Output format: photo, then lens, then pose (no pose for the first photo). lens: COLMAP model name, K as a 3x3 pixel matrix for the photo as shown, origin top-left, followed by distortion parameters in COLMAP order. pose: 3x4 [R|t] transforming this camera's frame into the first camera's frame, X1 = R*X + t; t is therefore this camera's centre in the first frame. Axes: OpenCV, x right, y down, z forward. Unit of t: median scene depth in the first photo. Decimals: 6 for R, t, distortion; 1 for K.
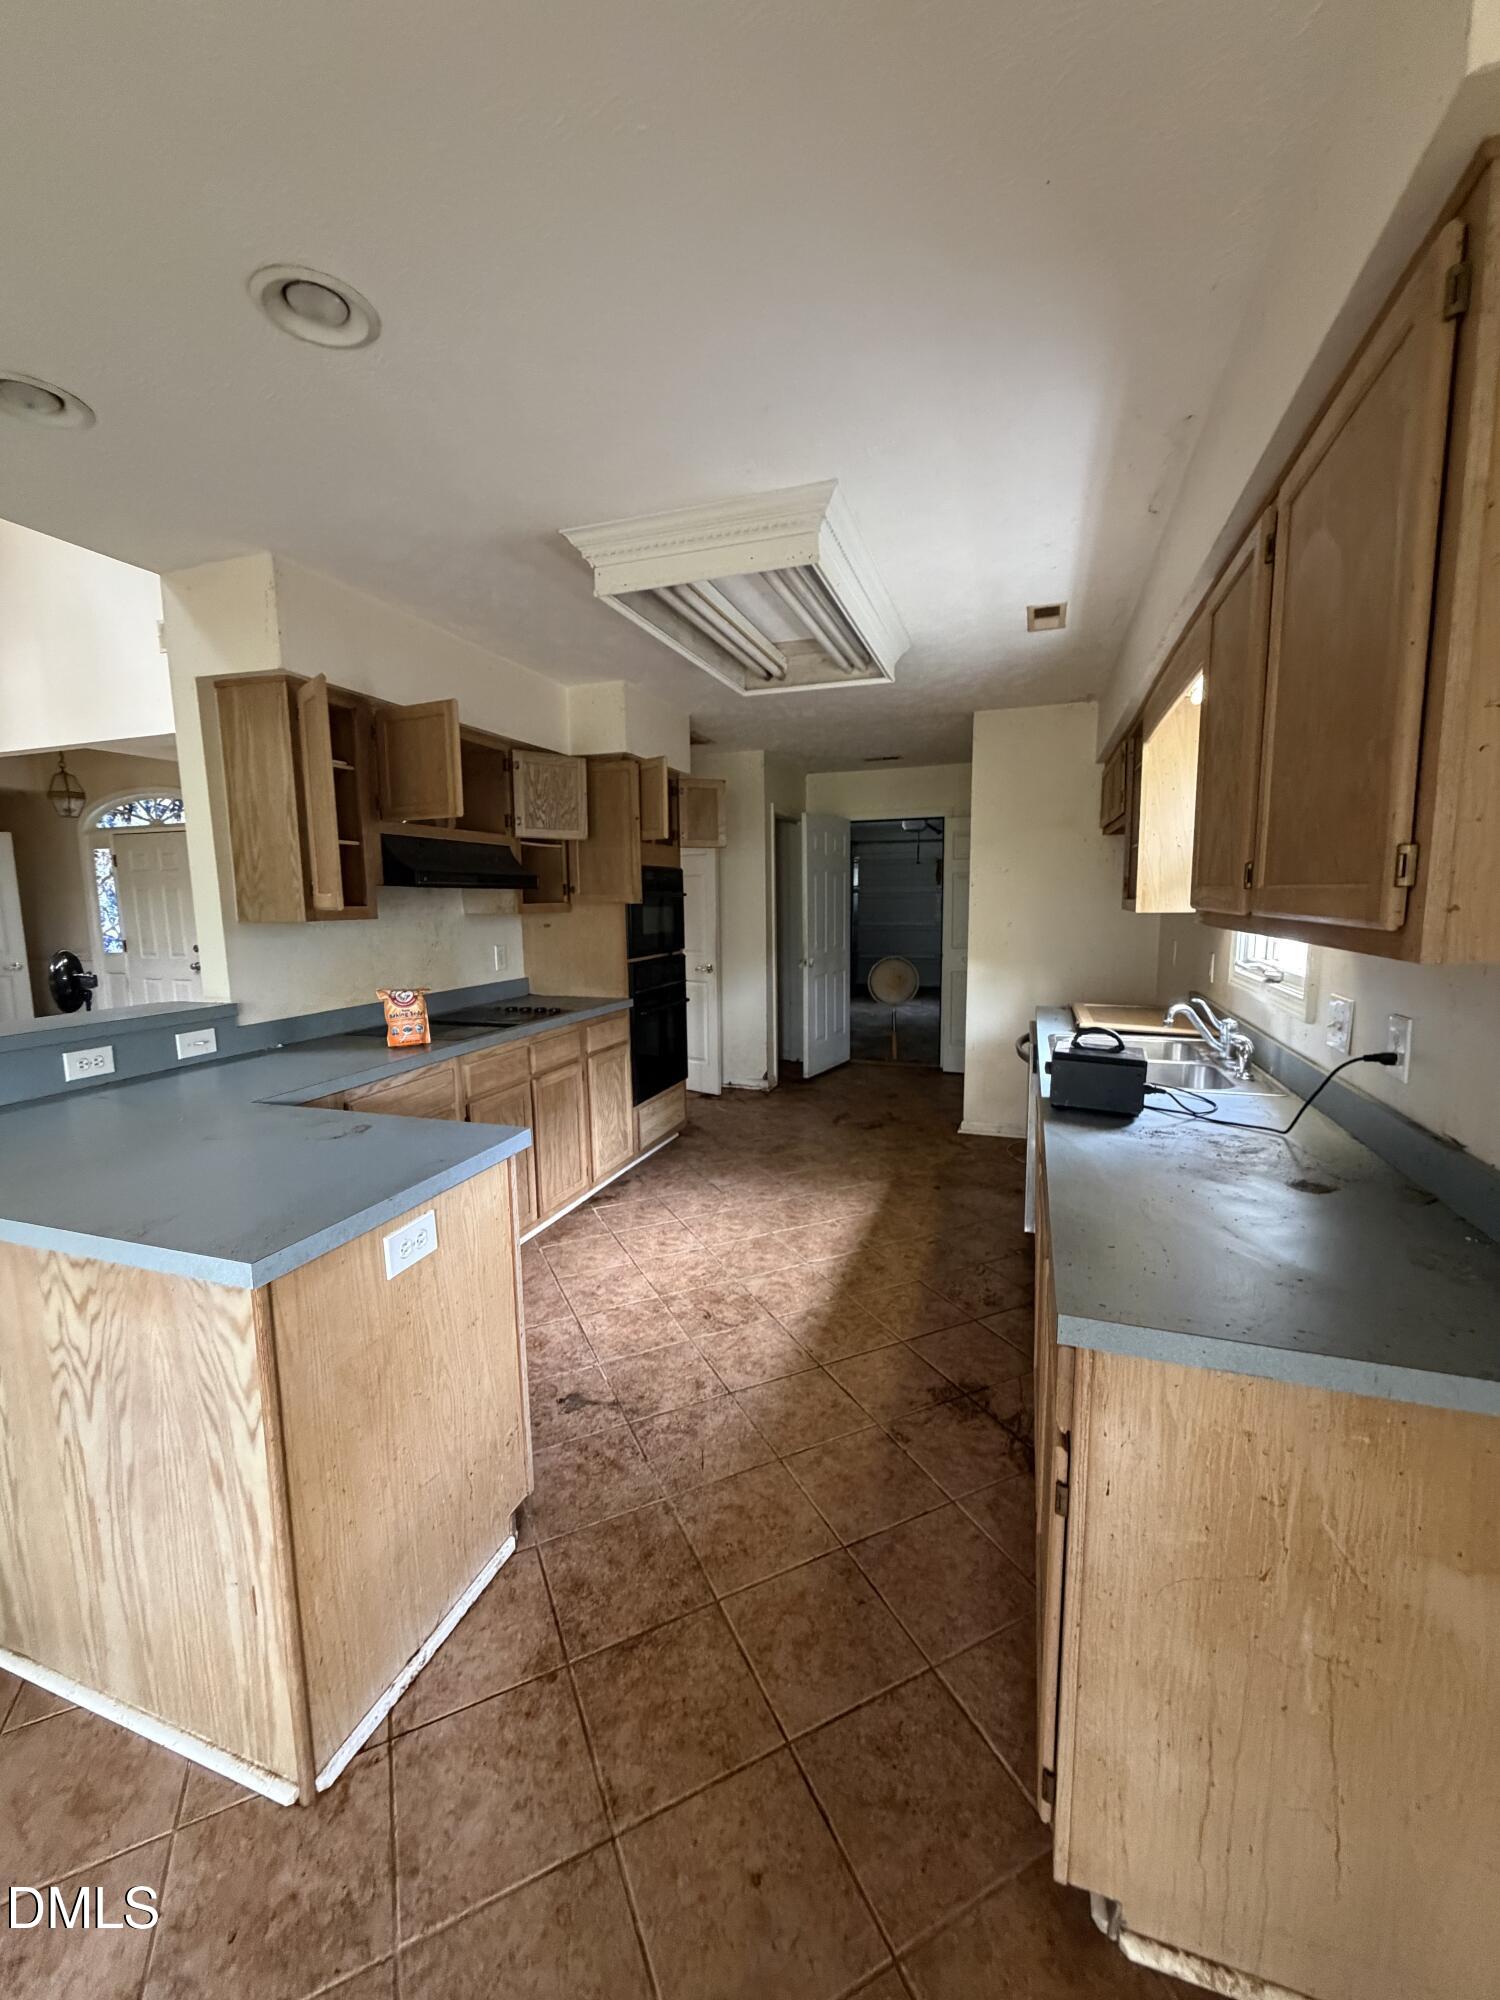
lens RADIAL K [[792.5, 0, 746.0], [0, 792.5, 997.3], [0, 0, 1]] dist [-0.000446, 0.000322]
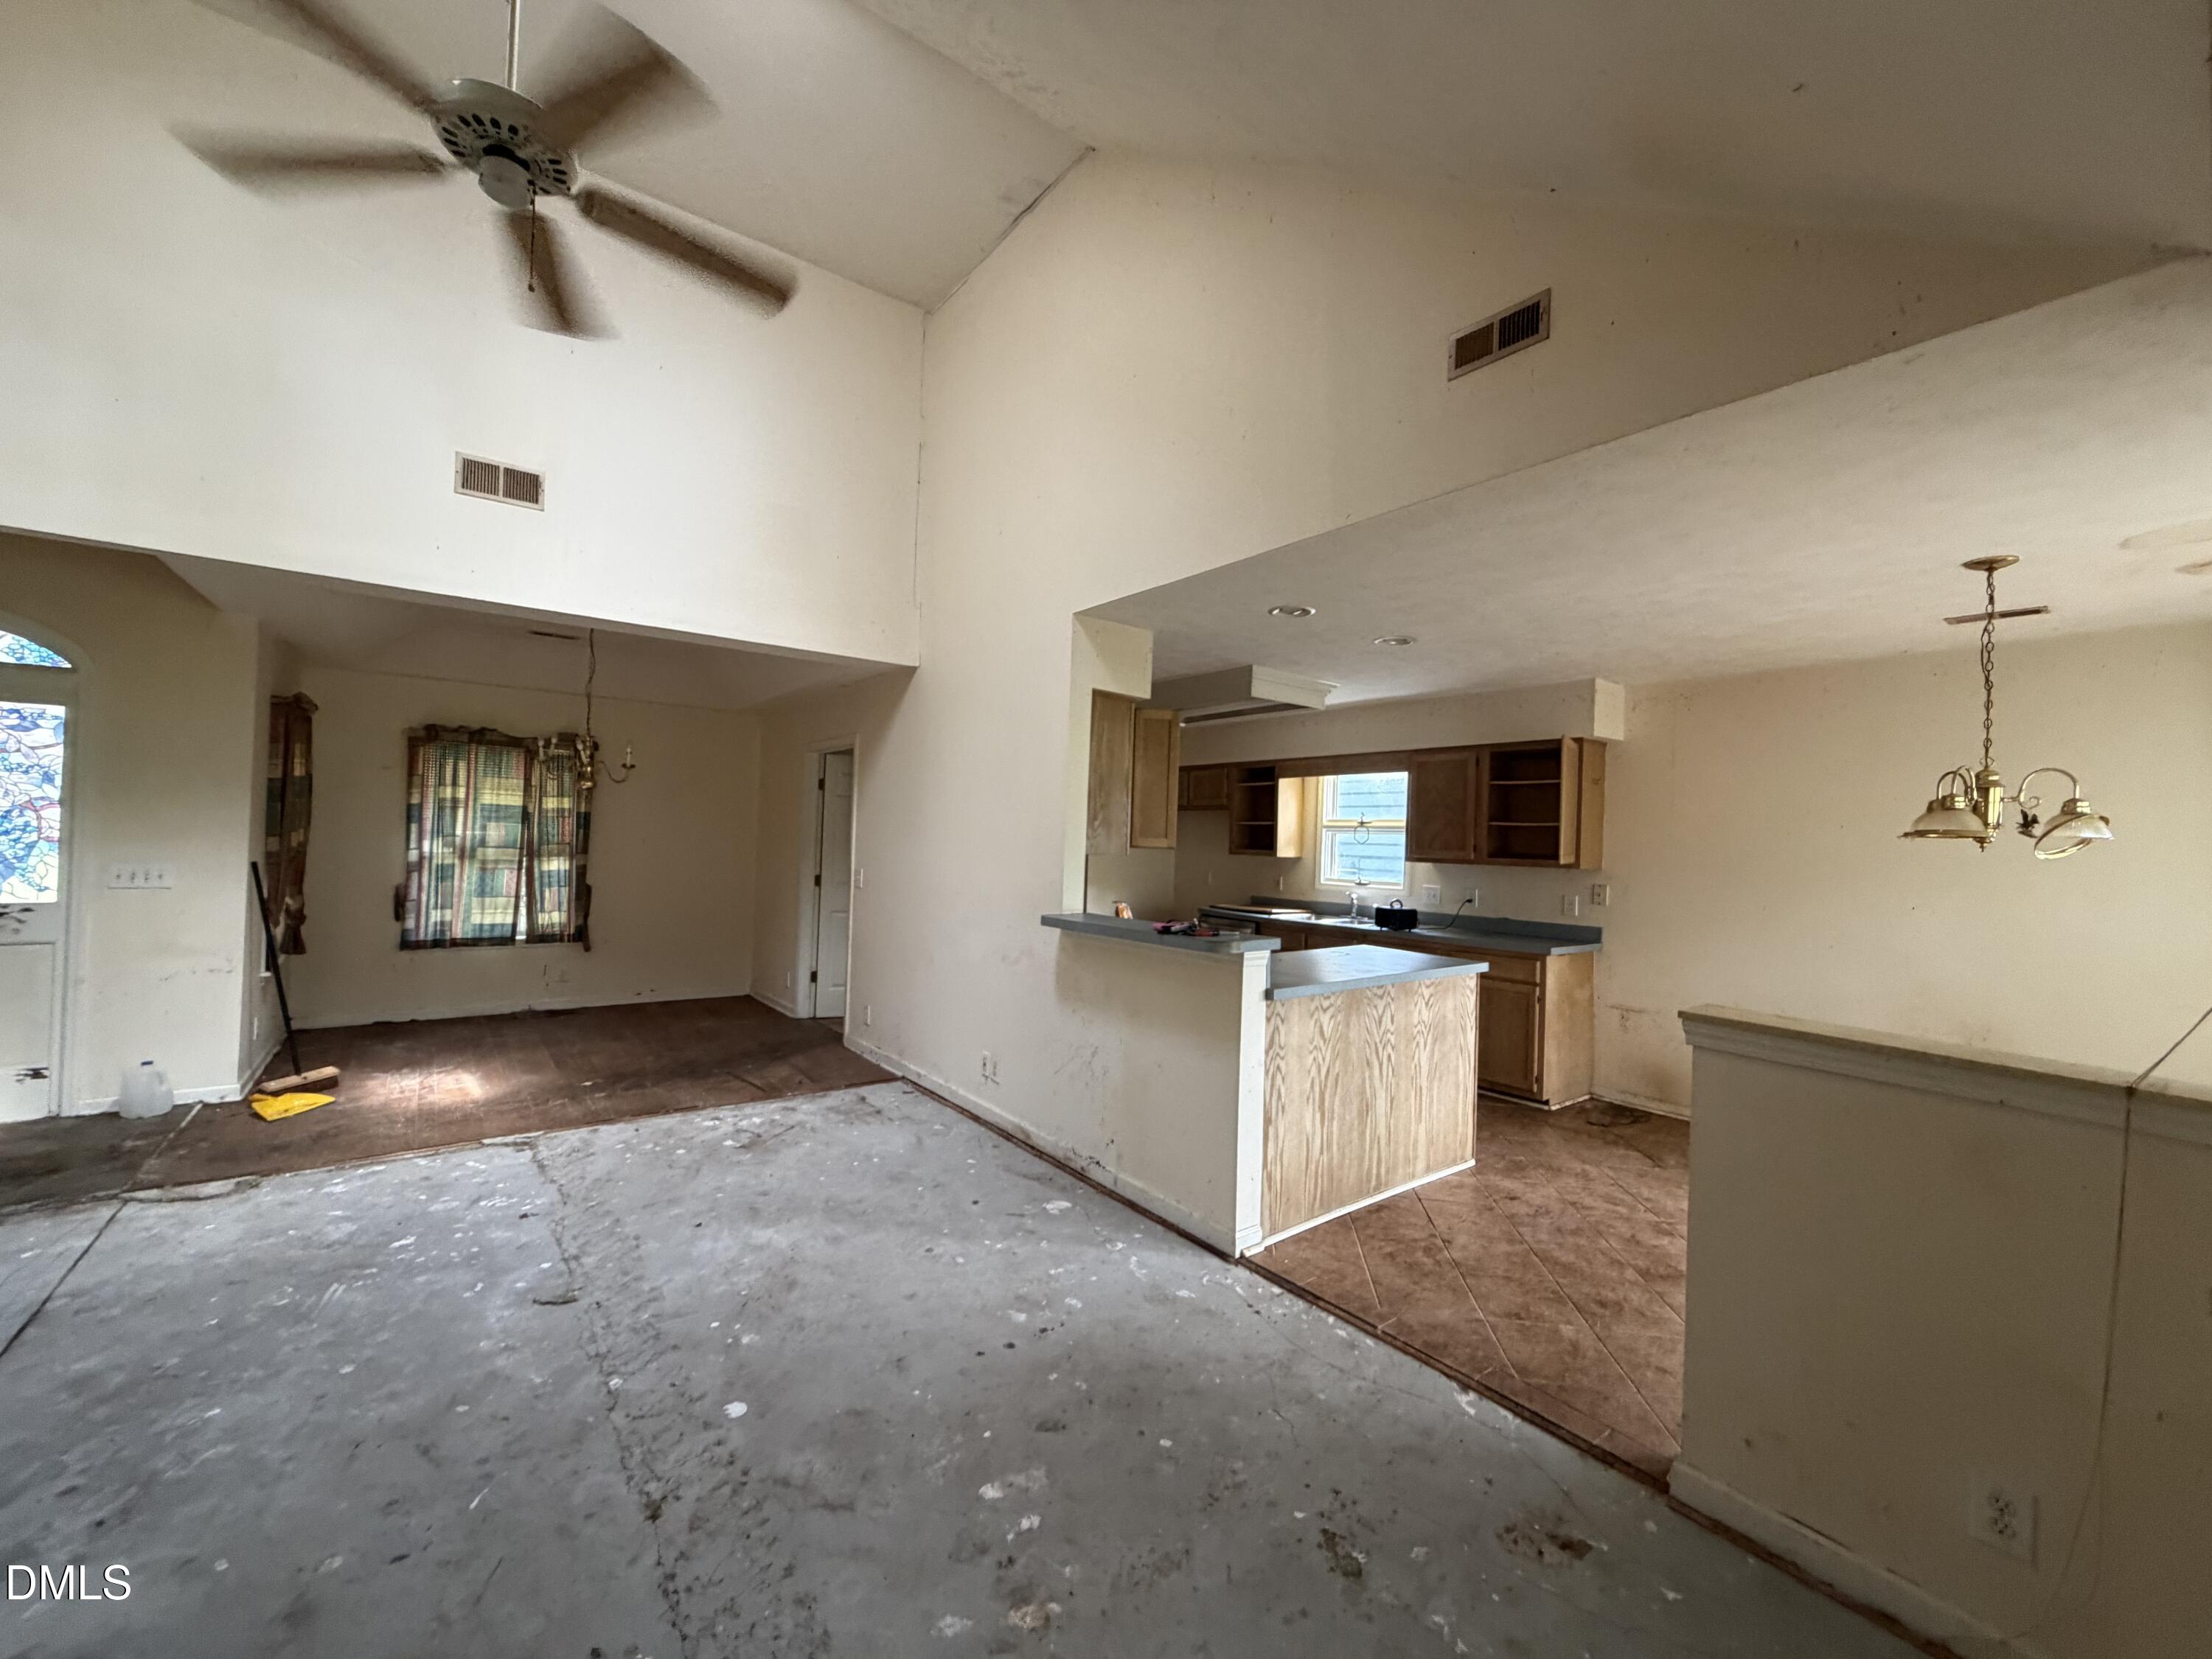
lens RADIAL K [[876.6, 0, 1099.3], [0, 876.6, 831.1], [0, 0, 1]] dist [-0.000446, 0.000322]
pose [[0.554919, 0.036788, 0.831091, -0.738198], [0.069378, 0.993495, -0.090300, 0.002157], [-0.829006, 0.107769, 0.548757, 0.047040]]
